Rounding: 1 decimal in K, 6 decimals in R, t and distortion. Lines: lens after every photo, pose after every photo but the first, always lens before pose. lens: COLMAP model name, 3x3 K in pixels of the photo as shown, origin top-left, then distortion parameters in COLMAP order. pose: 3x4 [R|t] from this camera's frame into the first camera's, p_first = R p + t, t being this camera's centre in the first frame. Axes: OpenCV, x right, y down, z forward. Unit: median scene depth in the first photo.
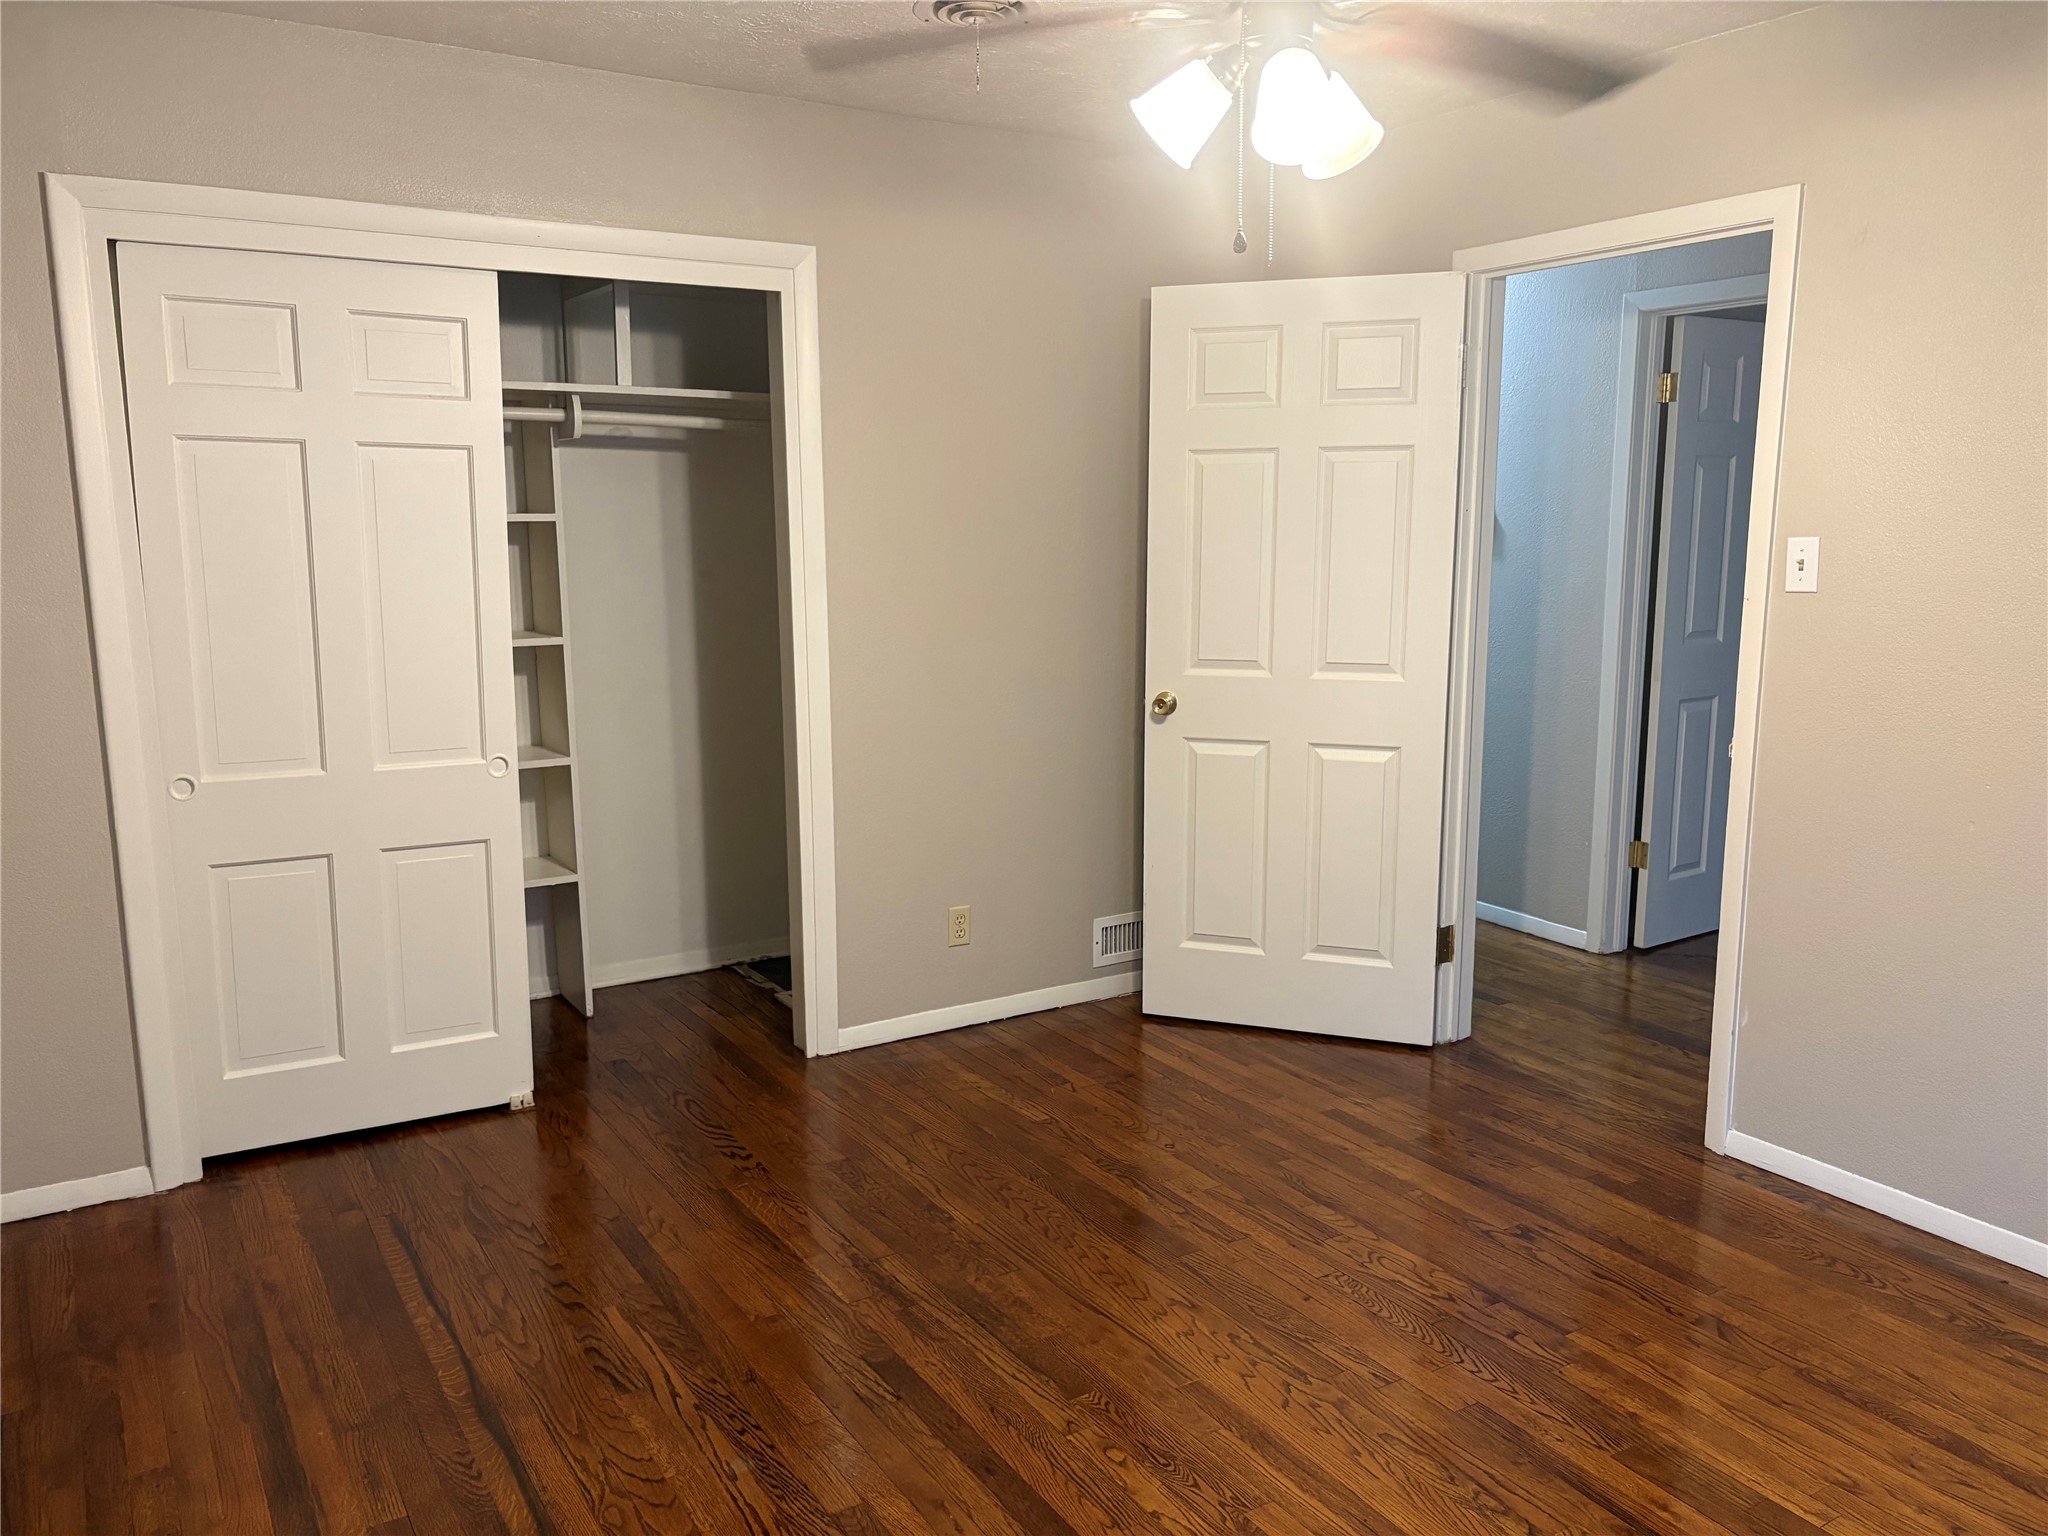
lens RADIAL K [[1561.6, 0, 1024.2], [0, 1561.6, 765.1], [0, 0, 1]] dist [0.060715, -0.068693]
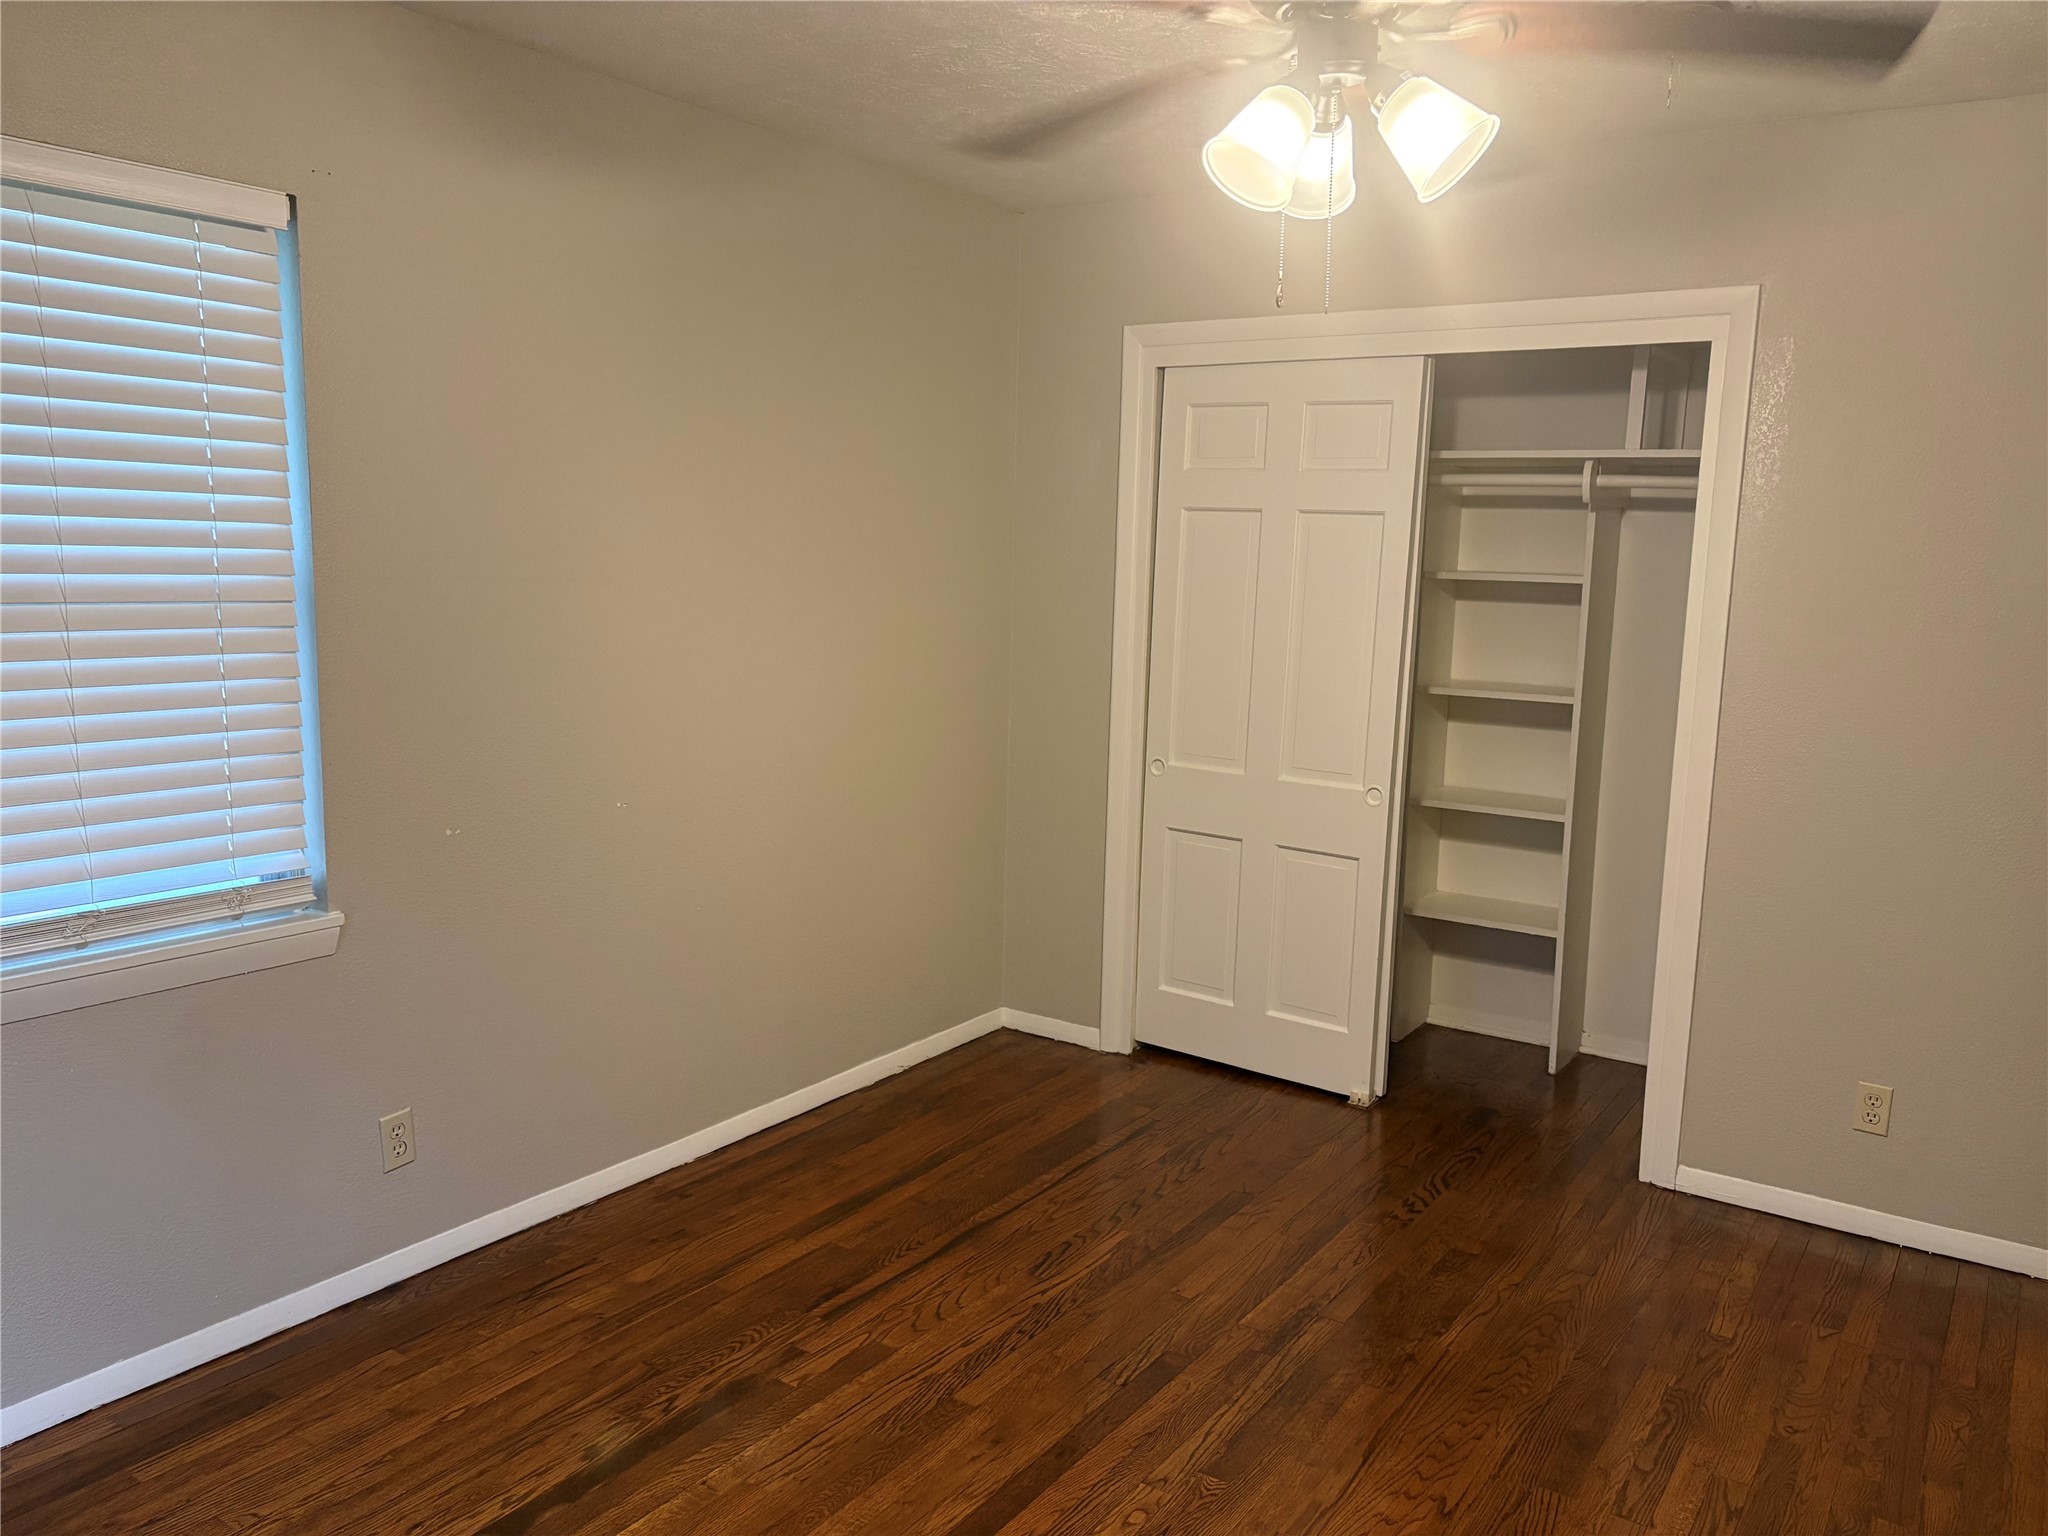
lens RADIAL K [[1561.6, 0, 1024.2], [0, 1561.6, 765.1], [0, 0, 1]] dist [0.060715, -0.068693]
pose [[0.406115, 0.141222, -0.902844, 0.620471], [-0.179012, 0.981139, 0.072946, -0.062545], [0.896117, 0.131996, 0.423736, 0.327526]]
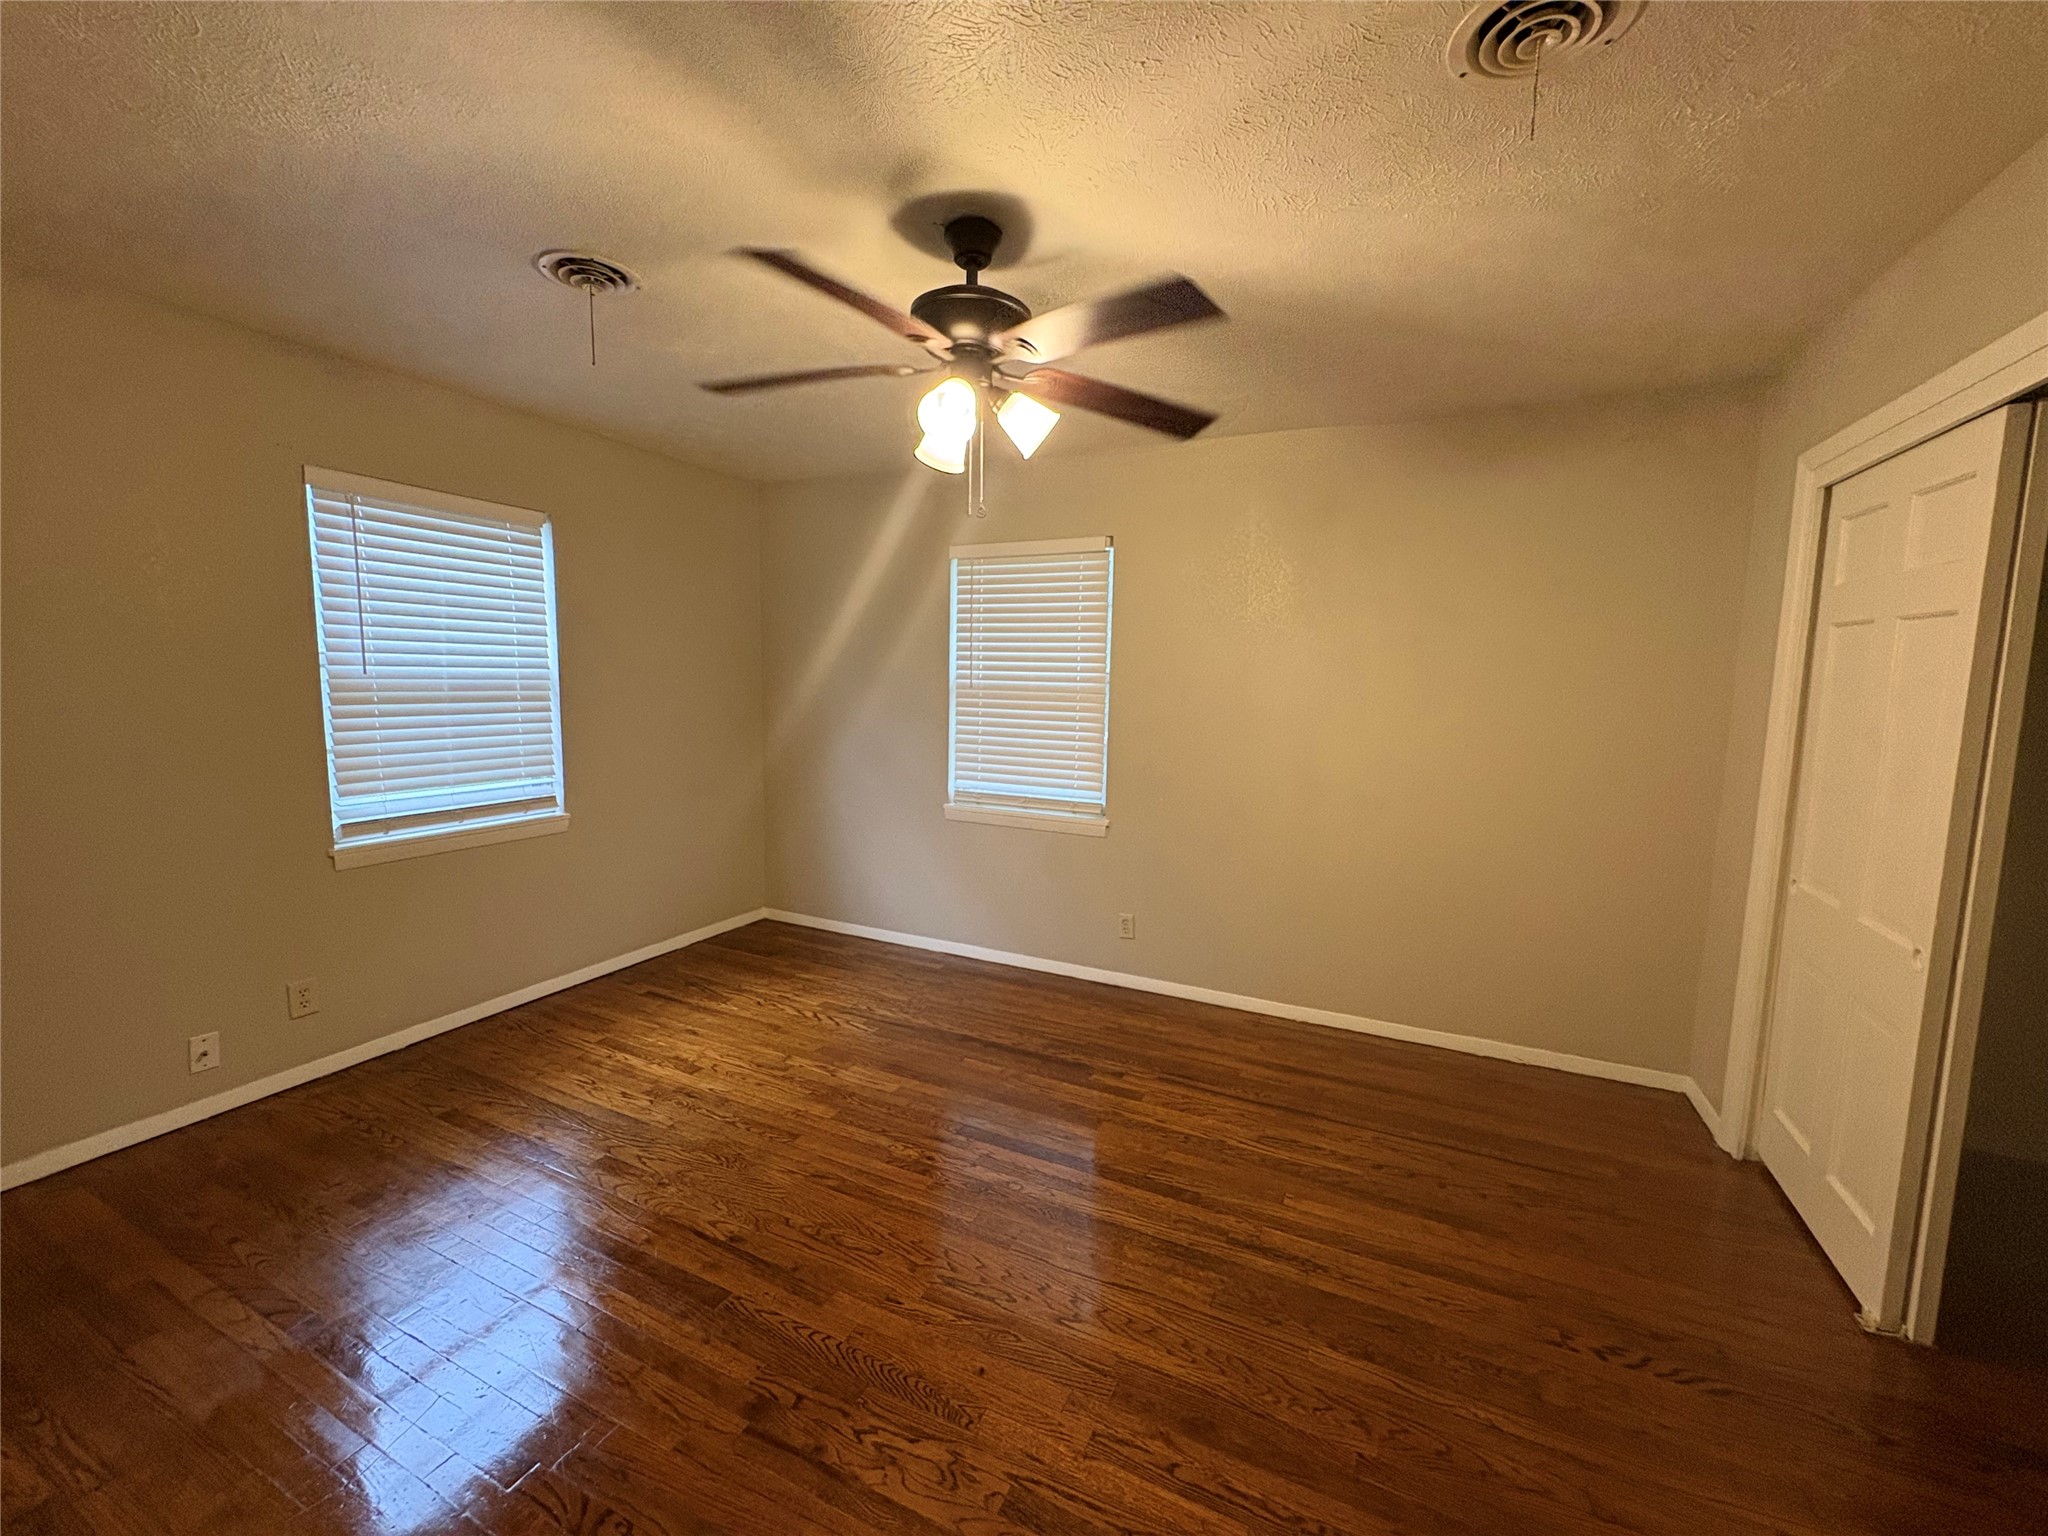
lens RADIAL K [[811.6, 0, 1016.6], [0, 811.6, 773.1], [0, 0, 1]] dist [0.003937, 0.000274]
pose [[-0.844042, 0.050640, -0.533881, 0.381506], [-0.104282, 0.961030, 0.256020, -0.183461], [0.526041, 0.271766, -0.805869, 1.171444]]
